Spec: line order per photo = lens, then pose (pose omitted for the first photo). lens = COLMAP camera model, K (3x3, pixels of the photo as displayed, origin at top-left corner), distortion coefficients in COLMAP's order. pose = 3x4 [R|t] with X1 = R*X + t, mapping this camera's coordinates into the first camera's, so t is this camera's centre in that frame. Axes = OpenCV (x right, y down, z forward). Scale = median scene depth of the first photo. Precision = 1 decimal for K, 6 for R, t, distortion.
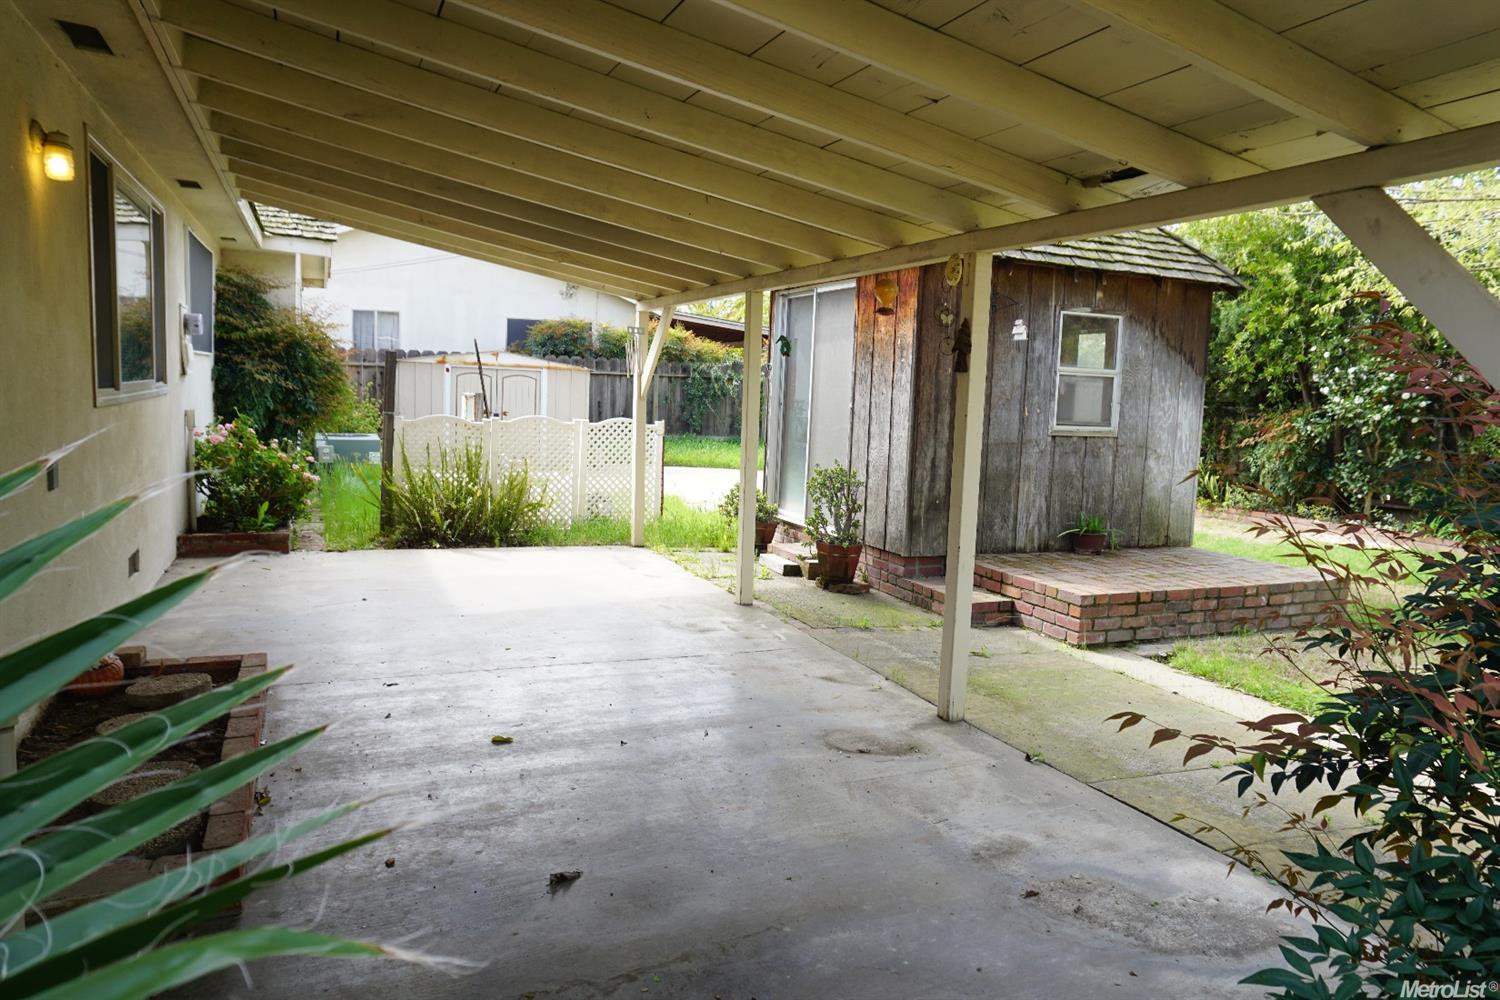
lens RADIAL K [[1003.4, 0, 751.7], [0, 1003.4, 498.1], [0, 0, 1]] dist [-0.029541, 0.014785]
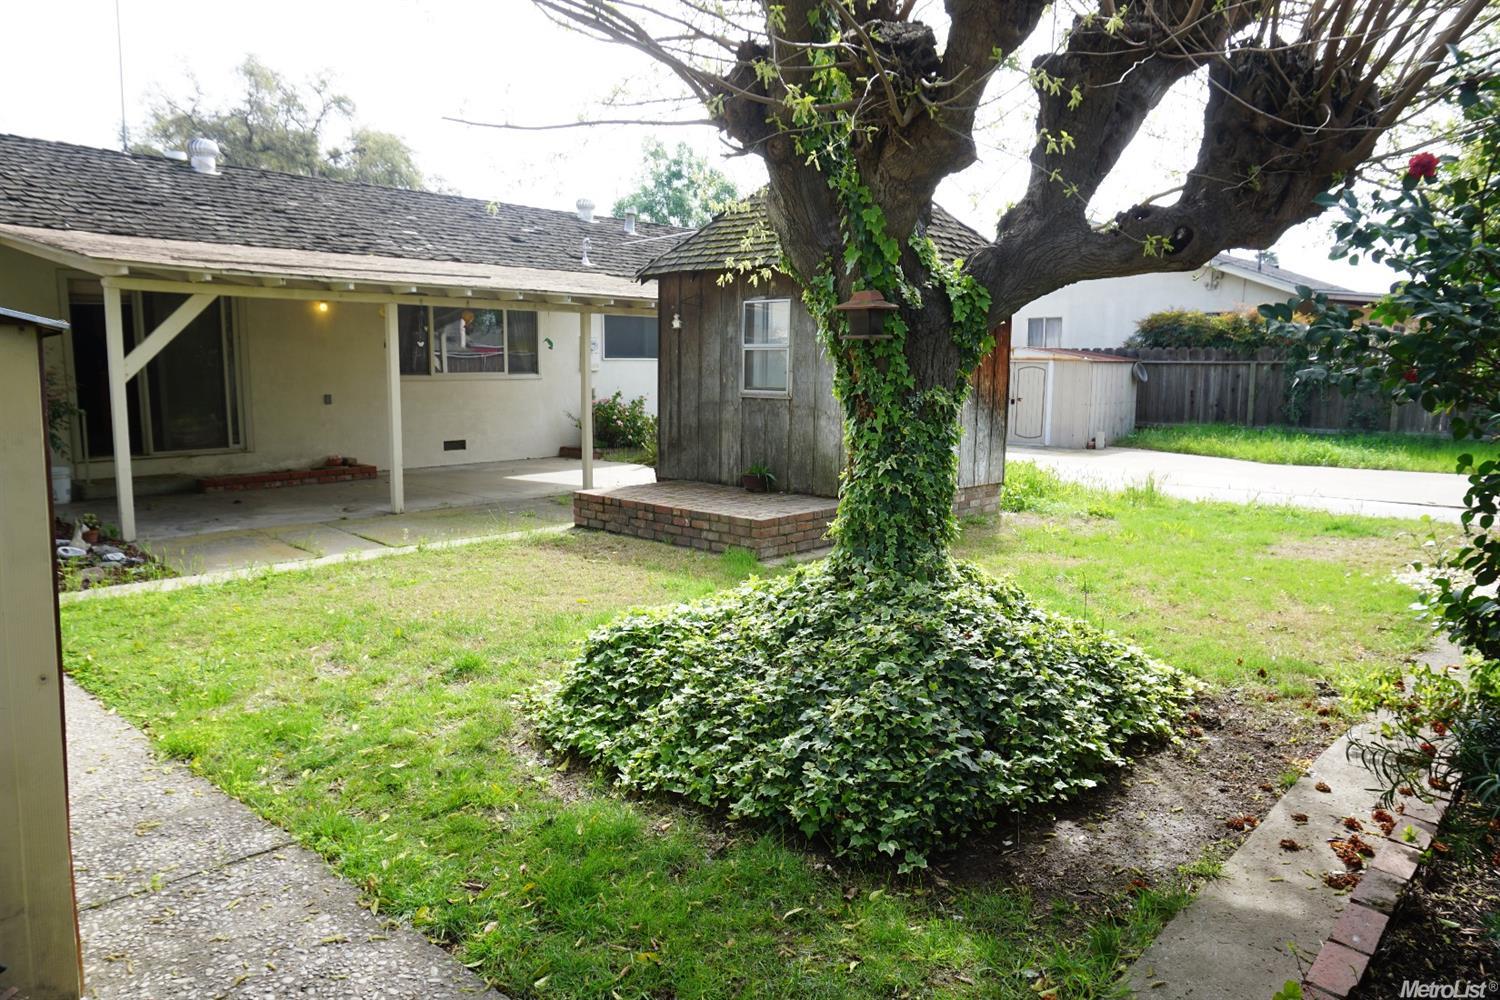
lens RADIAL K [[1003.4, 0, 750.8], [0, 1003.4, 498.9], [0, 0, 1]] dist [-0.029541, 0.014785]
pose [[0.385496, 0.087054, -0.918594, 0.887985], [-0.093648, 0.994090, 0.054909, -0.002285], [0.917945, 0.064857, 0.391371, 0.297301]]
